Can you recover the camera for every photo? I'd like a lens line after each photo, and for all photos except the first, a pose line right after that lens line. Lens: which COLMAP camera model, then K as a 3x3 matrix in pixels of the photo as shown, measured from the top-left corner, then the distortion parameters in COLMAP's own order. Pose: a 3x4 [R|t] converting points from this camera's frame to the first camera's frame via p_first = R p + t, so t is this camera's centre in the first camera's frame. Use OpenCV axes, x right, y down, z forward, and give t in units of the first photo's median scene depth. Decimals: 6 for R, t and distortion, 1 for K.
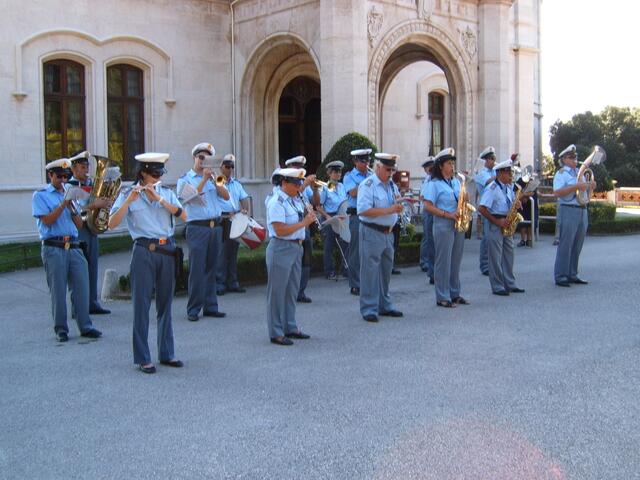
lens RADIAL K [[719.0, 0, 320.0], [0, 719.0, 240.0], [0, 0, 1]] dist [-0.151253, 0.110139]
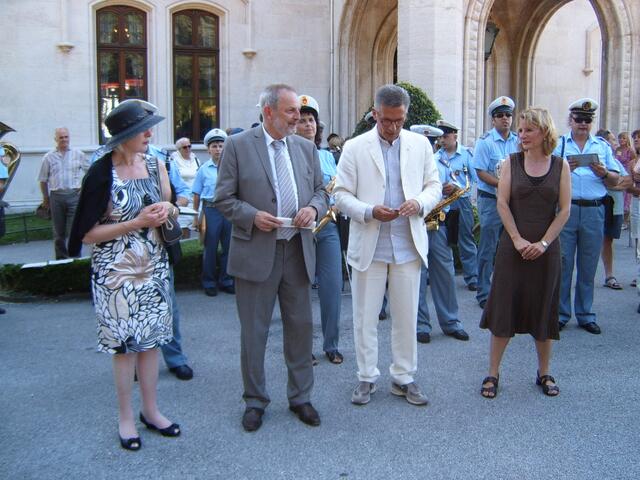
lens RADIAL K [[719.0, 0, 320.0], [0, 719.0, 240.0], [0, 0, 1]] dist [-0.151253, 0.110139]
pose [[0.948849, 0.058739, -0.310219, 0.150025], [-0.043626, 0.997508, 0.055440, -0.019343], [0.312703, -0.039071, 0.949047, 0.201383]]
